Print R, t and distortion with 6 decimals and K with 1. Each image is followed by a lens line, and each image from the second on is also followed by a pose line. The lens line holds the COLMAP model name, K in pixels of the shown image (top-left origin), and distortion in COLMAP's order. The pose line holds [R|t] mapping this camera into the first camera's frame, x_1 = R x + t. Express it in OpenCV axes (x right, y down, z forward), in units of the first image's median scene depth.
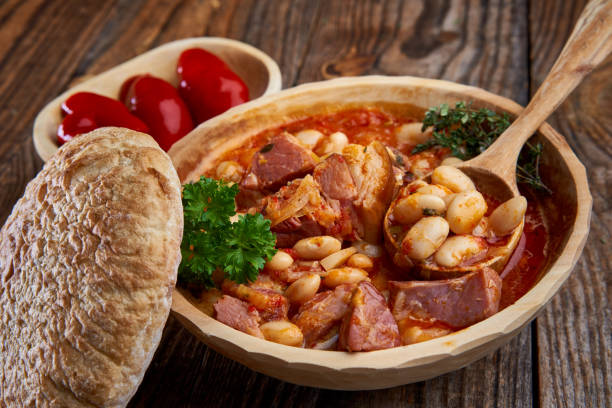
lens RADIAL K [[1096.7, 0, 306.0], [0, 1096.7, 204.0], [0, 0, 1]] dist [0.425734, -0.233180]
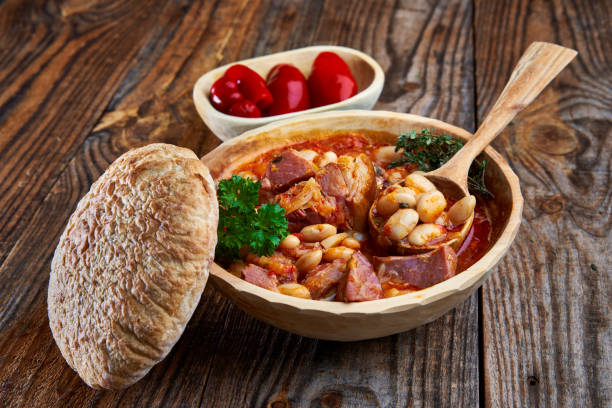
lens RADIAL K [[1096.7, 0, 306.0], [0, 1096.7, 204.0], [0, 0, 1]] dist [0.425734, -0.233180]
pose [[0.998641, 0.017318, 0.049156, -0.065967], [-0.014050, 0.997716, -0.066075, 0.087772], [-0.050188, 0.065295, 0.996603, -0.293735]]
